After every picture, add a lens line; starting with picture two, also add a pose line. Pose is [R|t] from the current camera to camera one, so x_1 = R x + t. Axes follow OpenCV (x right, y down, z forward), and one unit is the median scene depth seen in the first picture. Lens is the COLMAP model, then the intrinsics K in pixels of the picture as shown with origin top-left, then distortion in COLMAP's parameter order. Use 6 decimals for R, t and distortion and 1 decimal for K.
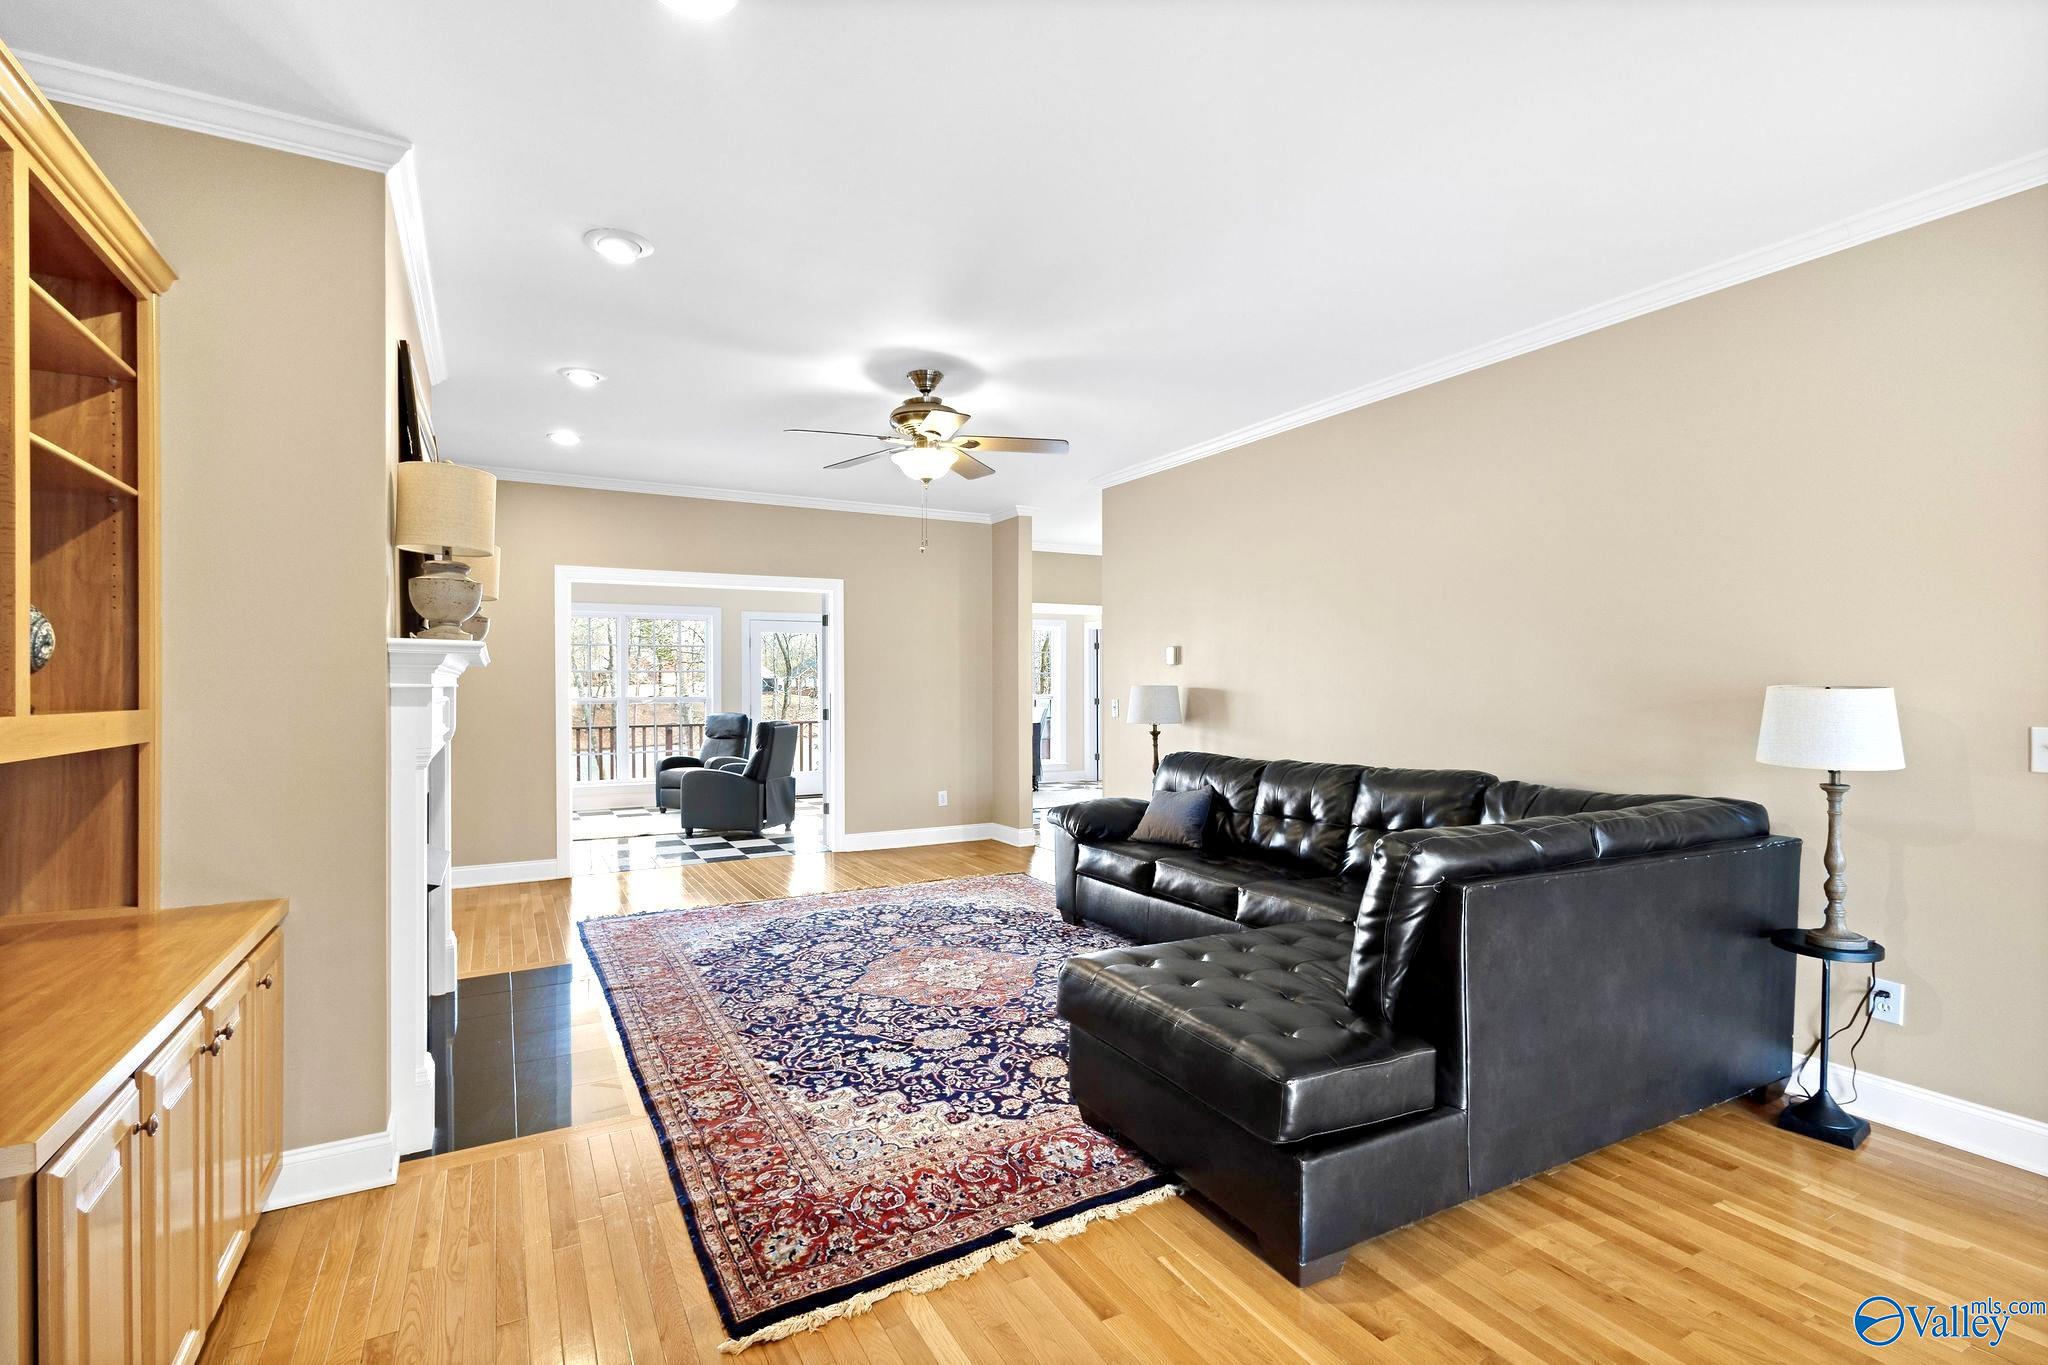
lens RADIAL K [[955.8, 0, 1027.8], [0, 955.8, 686.0], [0, 0, 1]] dist [0.014091, 0.000201]
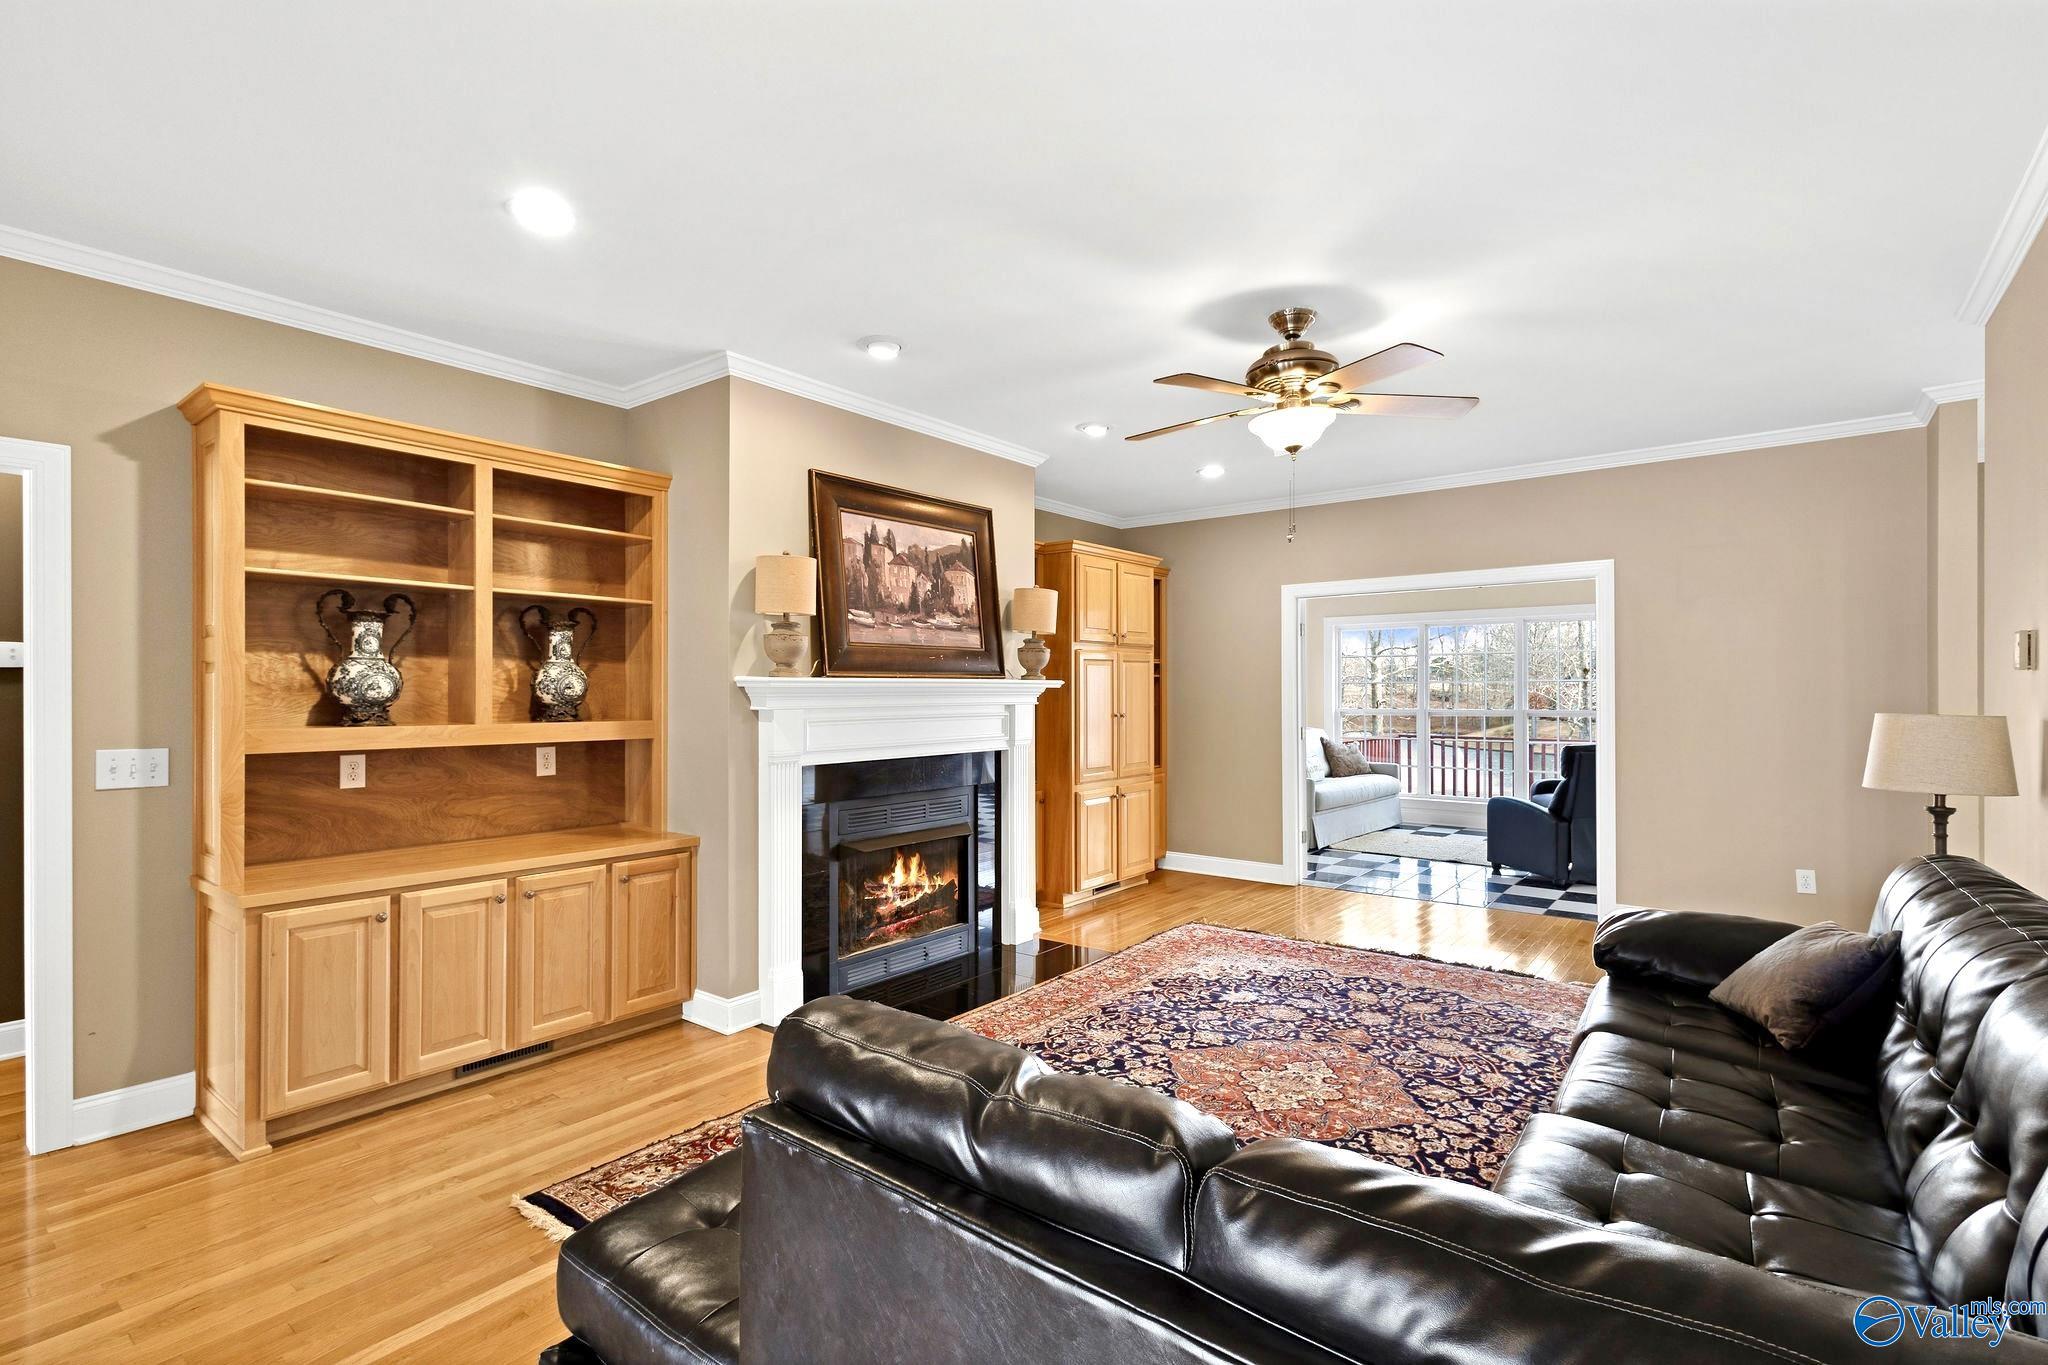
lens RADIAL K [[955.8, 0, 1027.8], [0, 955.8, 686.0], [0, 0, 1]] dist [0.014091, 0.000201]
pose [[0.386657, -0.004155, -0.922214, 0.545153], [-0.000325, 0.999989, -0.004642, -0.016488], [0.922224, 0.002095, 0.386651, 0.502851]]
